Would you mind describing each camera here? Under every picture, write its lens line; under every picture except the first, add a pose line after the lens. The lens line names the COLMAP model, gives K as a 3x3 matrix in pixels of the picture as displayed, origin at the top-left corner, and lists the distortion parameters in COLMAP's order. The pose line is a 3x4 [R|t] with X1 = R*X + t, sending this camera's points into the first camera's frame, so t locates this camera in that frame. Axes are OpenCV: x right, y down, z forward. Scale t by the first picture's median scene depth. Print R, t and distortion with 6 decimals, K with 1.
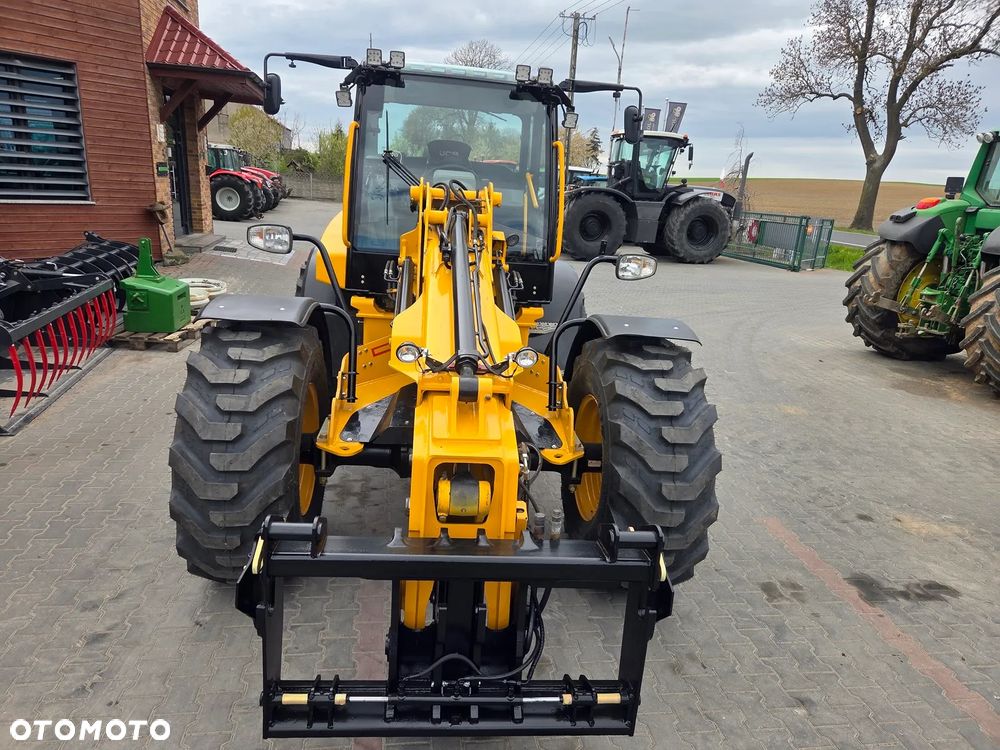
lens RADIAL K [[672.9, 0, 490.4], [0, 672.9, 378.8], [0, 0, 1]] dist [0.080561, -0.067876]
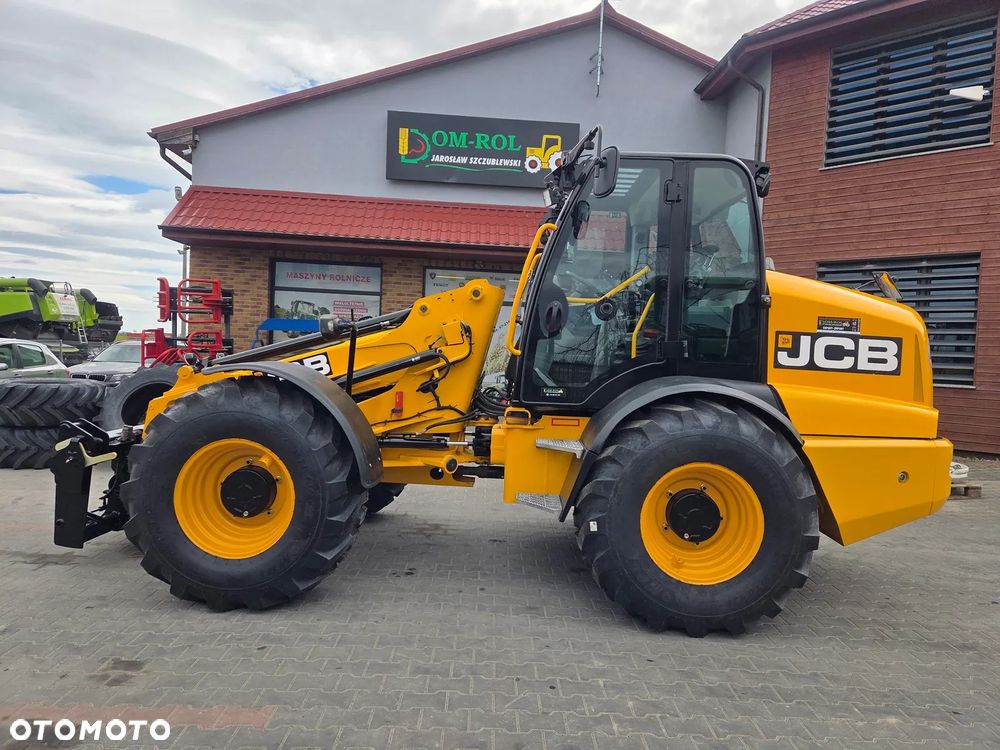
lens RADIAL K [[659.6, 0, 505.4], [0, 659.6, 376.4], [0, 0, 1]] dist [0.084492, -0.064721]
pose [[-0.094489, -0.030388, -0.995062, 0.427139], [-0.322408, 0.946599, 0.001707, -0.062960], [0.941873, 0.320977, -0.099240, 0.484400]]
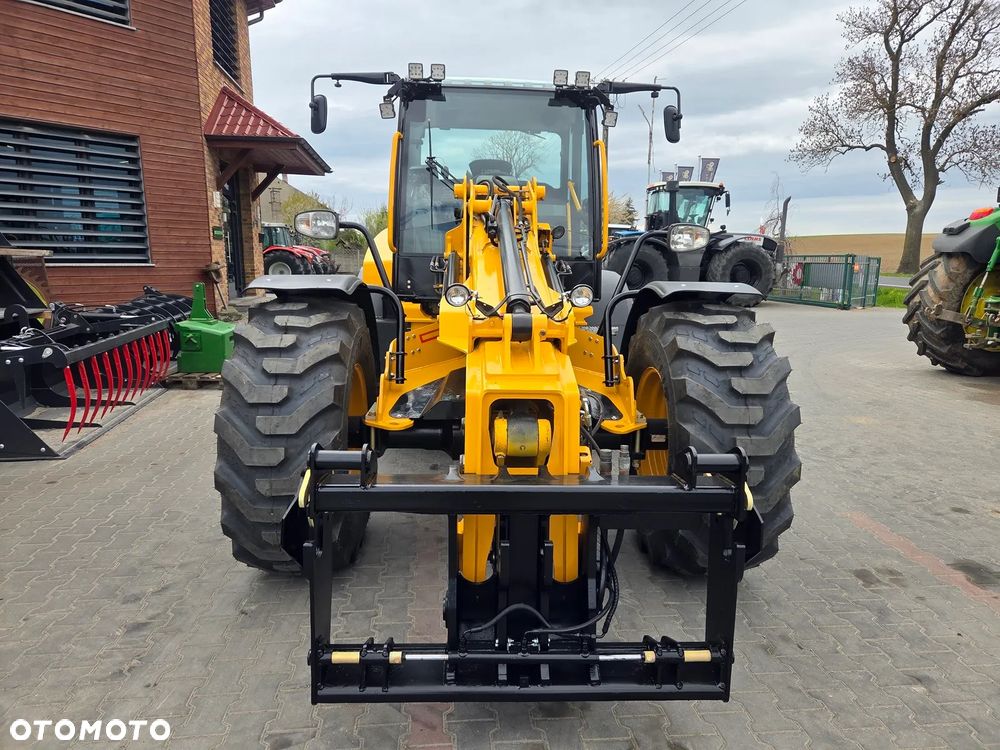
lens RADIAL K [[673.0, 0, 500.9], [0, 673.0, 366.7], [0, 0, 1]] dist [0.079368, -0.066085]
pose [[0.997751, -0.044248, -0.050358, -0.003965], [0.037975, 0.992126, -0.119349, 0.042917], [0.055243, 0.117168, 0.991574, 0.015466]]
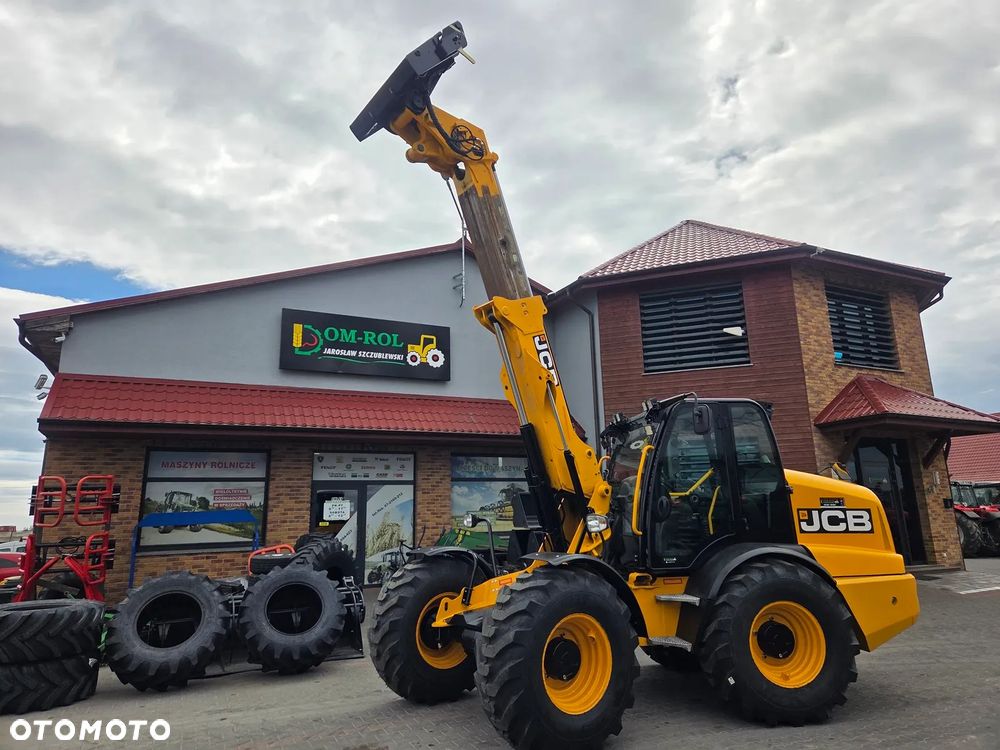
lens RADIAL K [[657.2, 0, 499.7], [0, 657.2, 369.7], [0, 0, 1]] dist [0.127388, -0.114046]
pose [[0.294083, -0.279355, -0.914044, 0.536773], [-0.223911, 0.909583, -0.350032, 0.023104], [0.929182, 0.307603, 0.204942, 0.164950]]
